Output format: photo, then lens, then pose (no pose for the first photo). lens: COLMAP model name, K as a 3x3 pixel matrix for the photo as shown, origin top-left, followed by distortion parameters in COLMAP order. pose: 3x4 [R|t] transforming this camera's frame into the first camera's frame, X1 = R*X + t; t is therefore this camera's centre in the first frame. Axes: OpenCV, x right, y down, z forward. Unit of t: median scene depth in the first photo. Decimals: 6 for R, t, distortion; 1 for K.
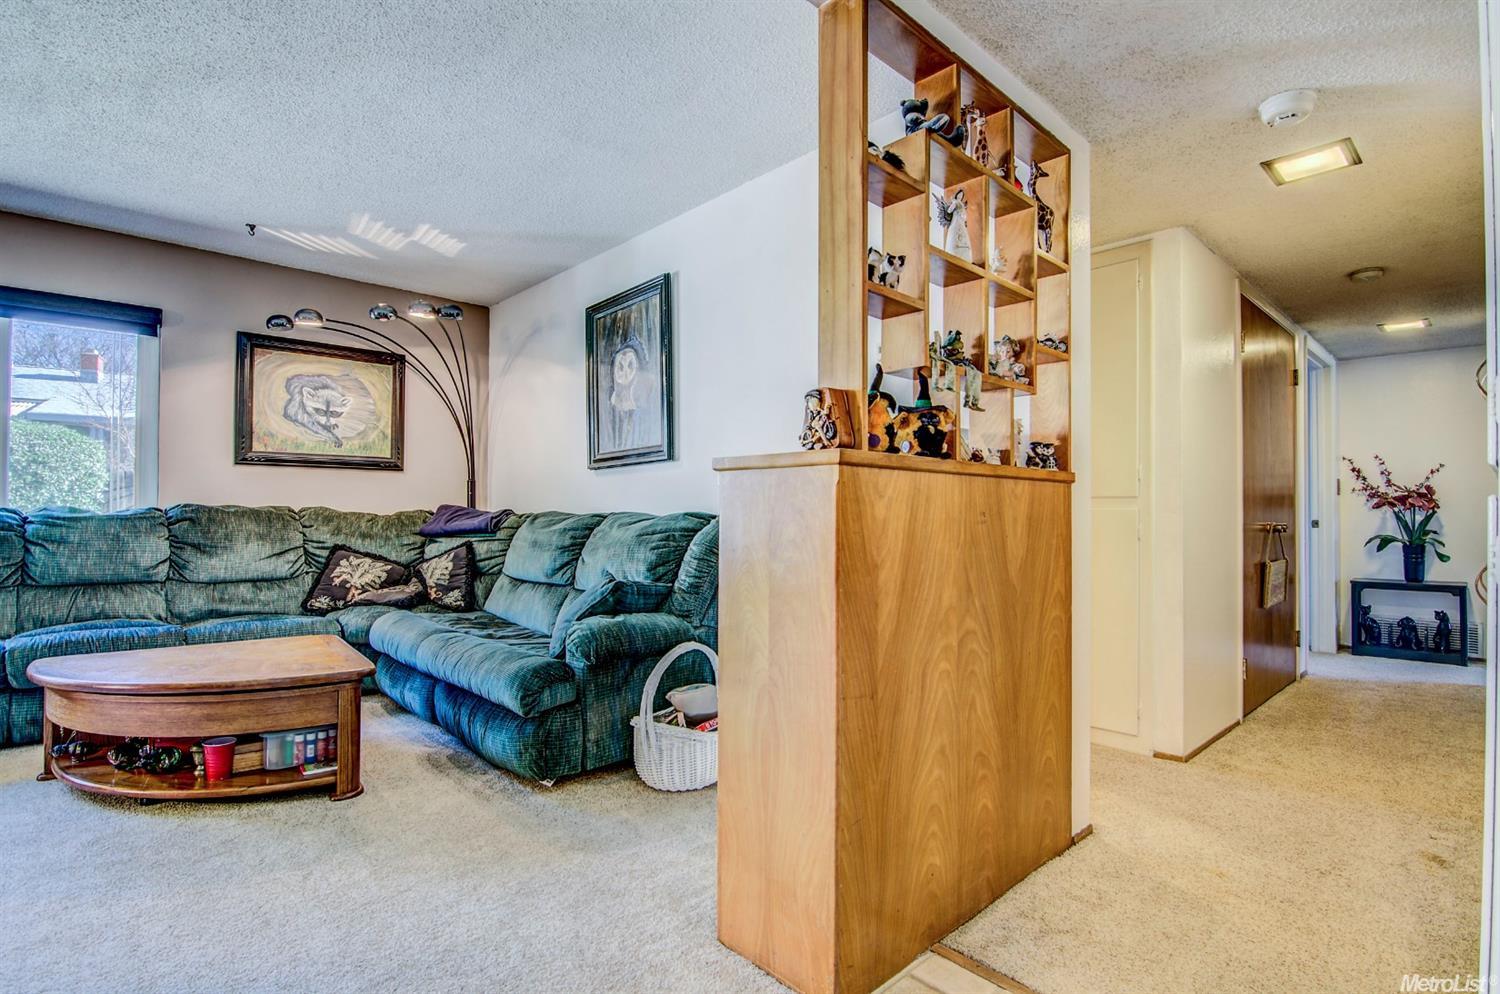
lens RADIAL K [[733.2, 0, 755.1], [0, 733.2, 508.2], [0, 0, 1]] dist [-0.009970, -0.008324]
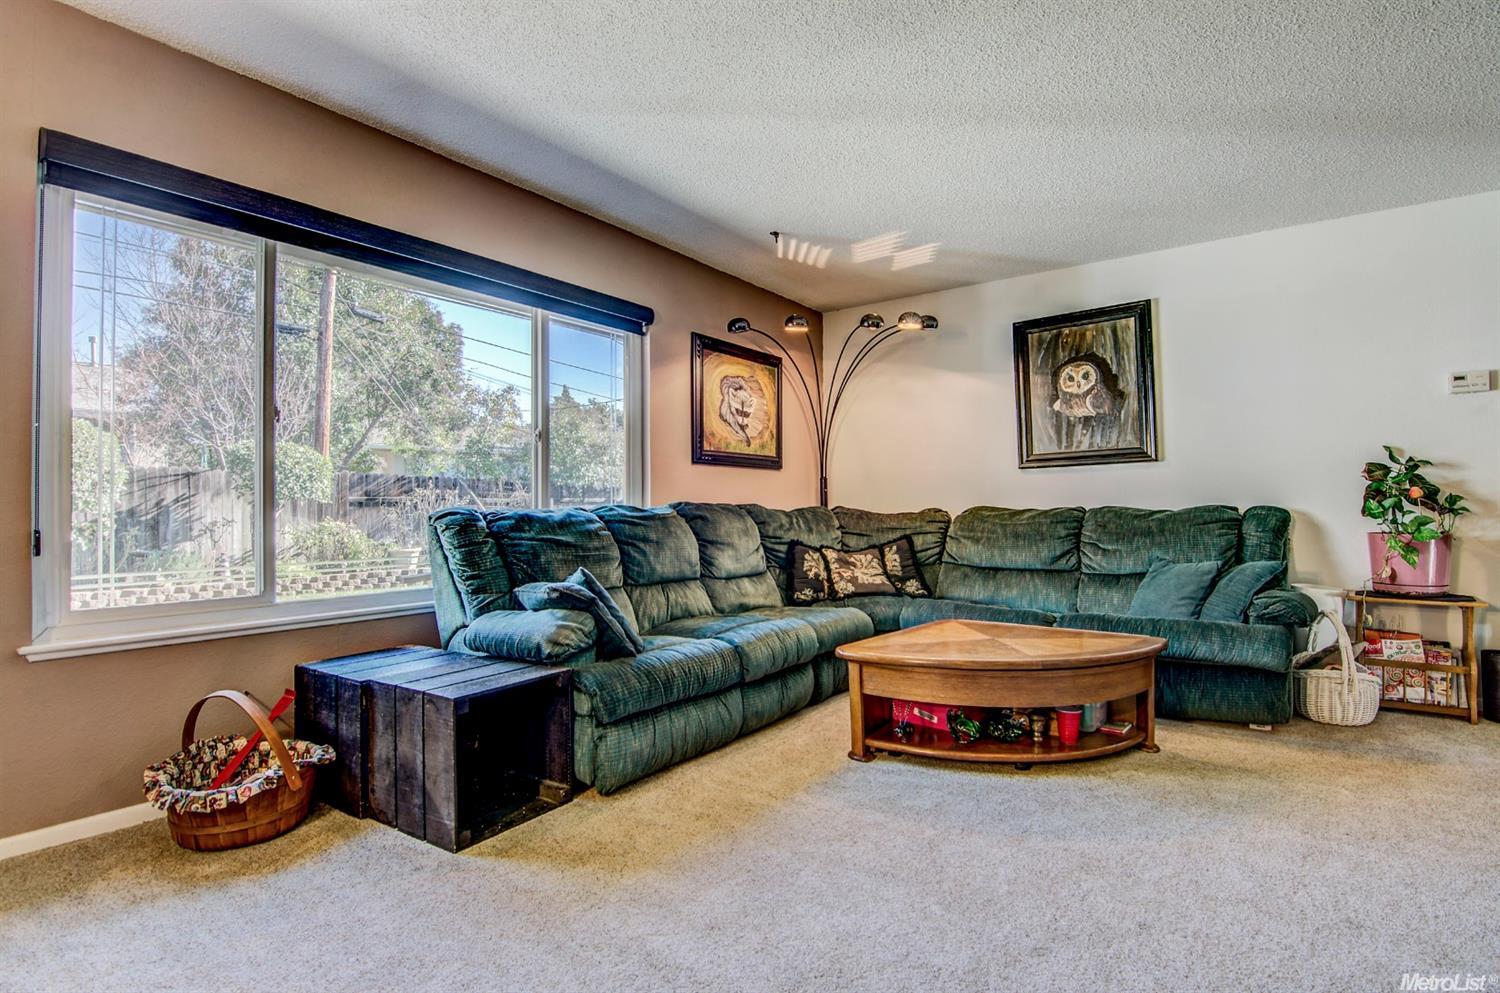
lens RADIAL K [[733.2, 0, 749.0], [0, 733.2, 501.5], [0, 0, 1]] dist [-0.009970, -0.008324]
pose [[0.983266, -0.009315, 0.181940, -0.847503], [0.009895, 0.999948, -0.002281, -0.003677], [-0.181909, 0.004043, 0.983307, -0.021579]]
